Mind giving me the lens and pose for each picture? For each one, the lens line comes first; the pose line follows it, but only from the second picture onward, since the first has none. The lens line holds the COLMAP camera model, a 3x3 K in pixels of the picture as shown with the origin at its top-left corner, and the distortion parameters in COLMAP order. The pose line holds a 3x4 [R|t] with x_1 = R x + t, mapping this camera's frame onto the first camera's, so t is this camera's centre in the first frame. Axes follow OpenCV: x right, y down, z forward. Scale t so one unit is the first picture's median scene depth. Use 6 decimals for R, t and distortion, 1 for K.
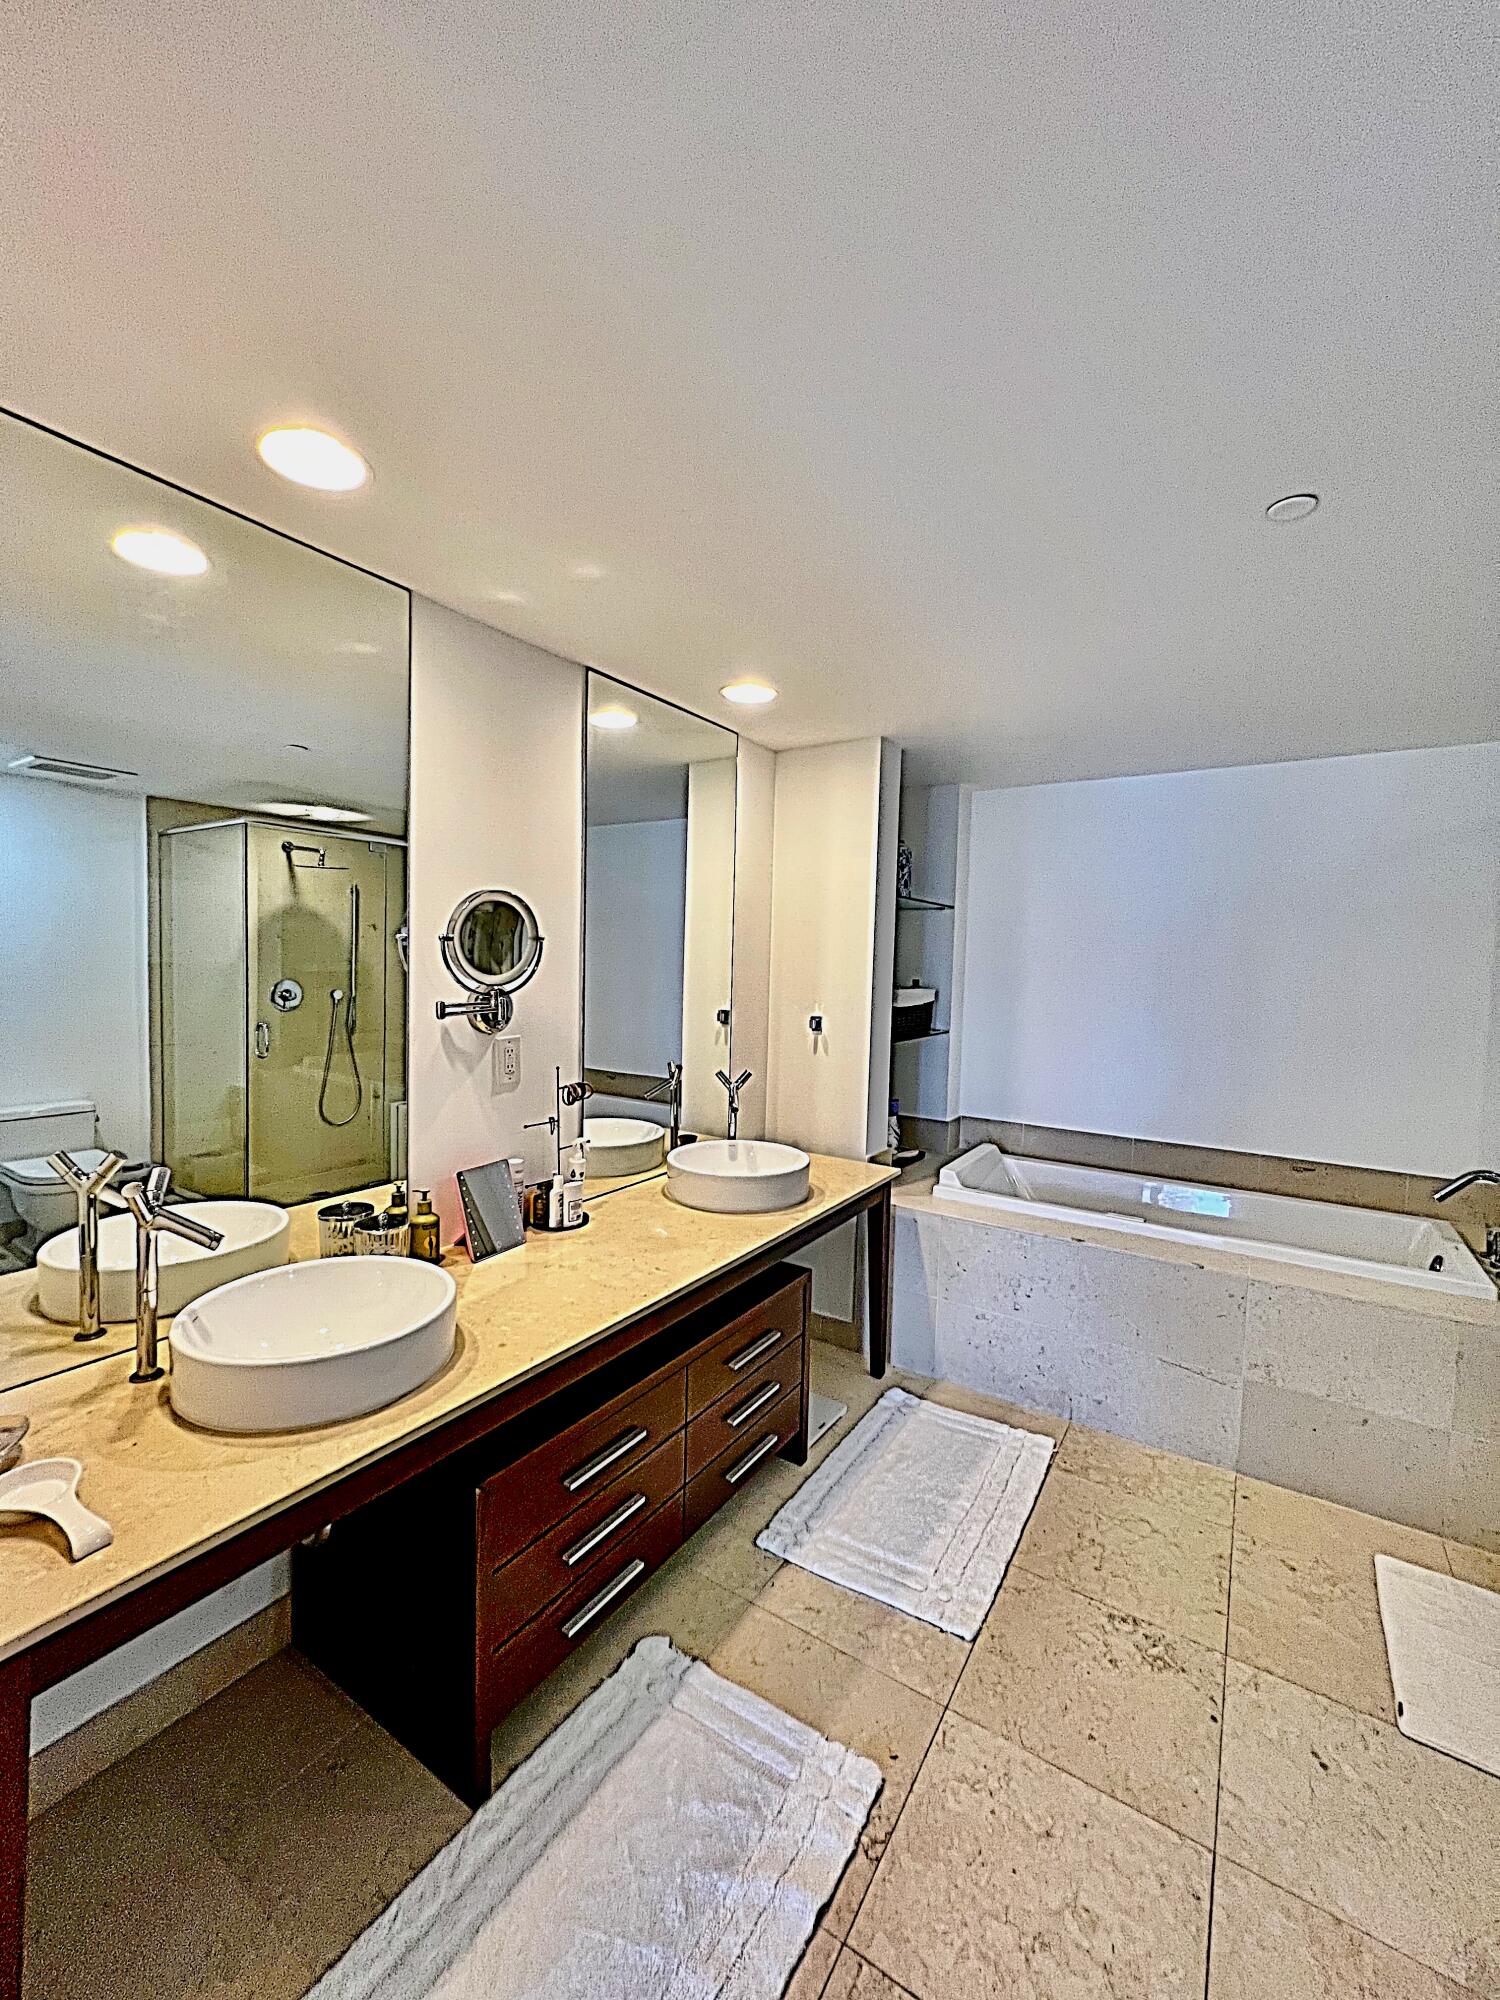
lens RADIAL K [[792.5, 0, 742.9], [0, 792.5, 1003.1], [0, 0, 1]] dist [-0.010329, 0.000548]
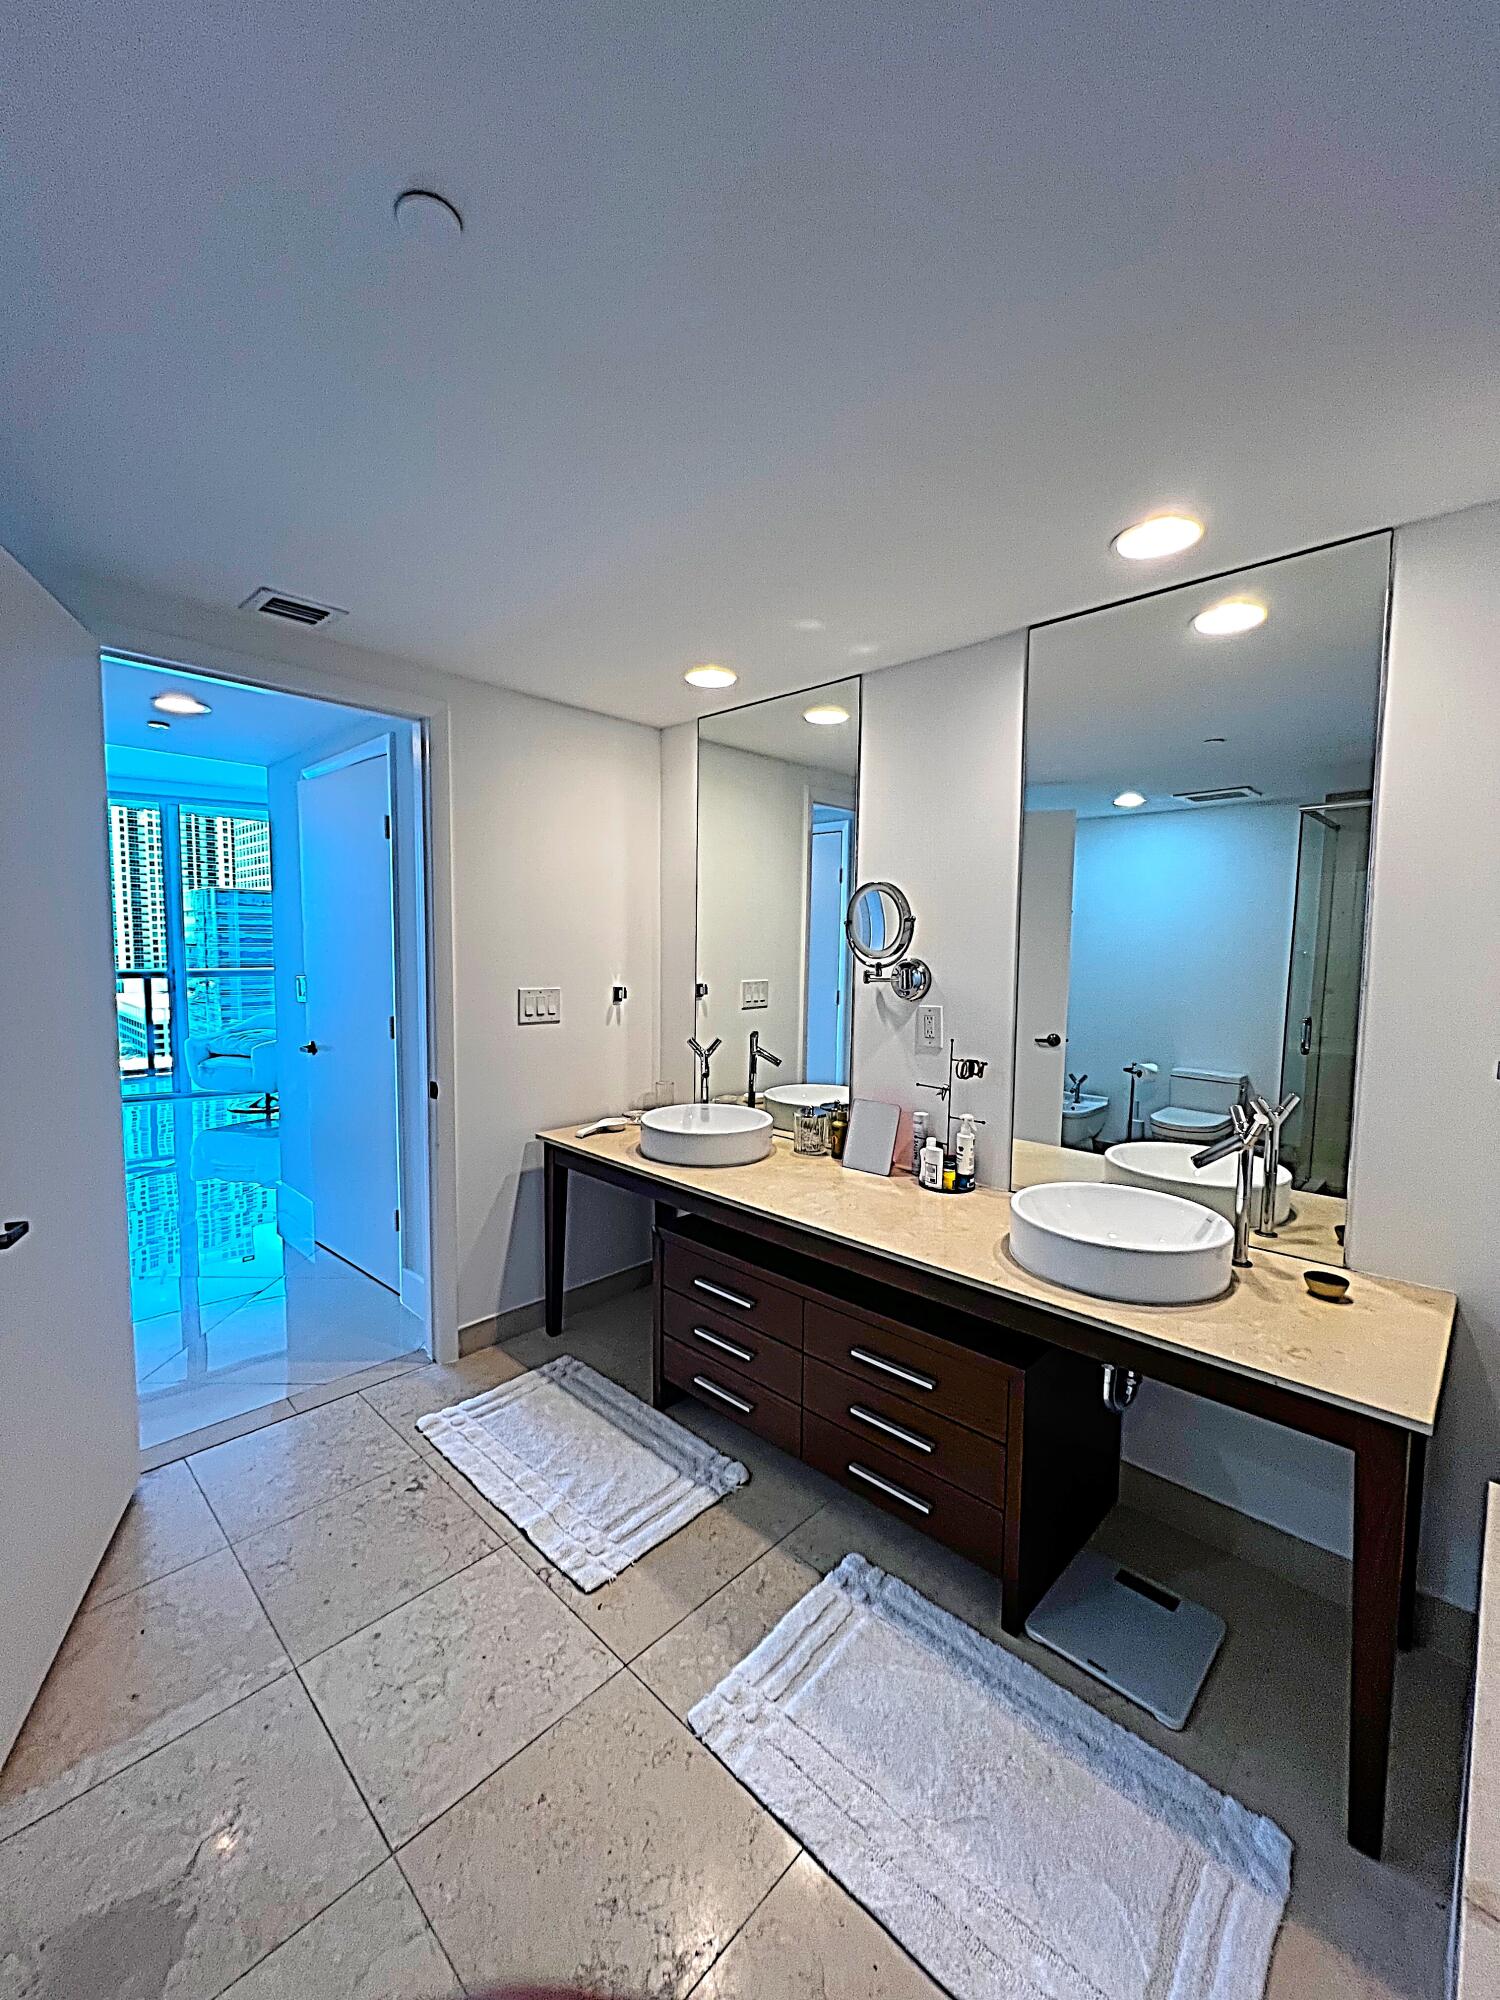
lens RADIAL K [[803.1, 0, 750.0], [0, 803.1, 1000.0], [0, 0, 1]] dist [0.000643, 0.000194]
pose [[-0.181498, 0.048597, -0.982190, 1.021536], [-0.059251, 0.996423, 0.060250, -0.023704], [0.981605, 0.069131, -0.177969, 1.087601]]
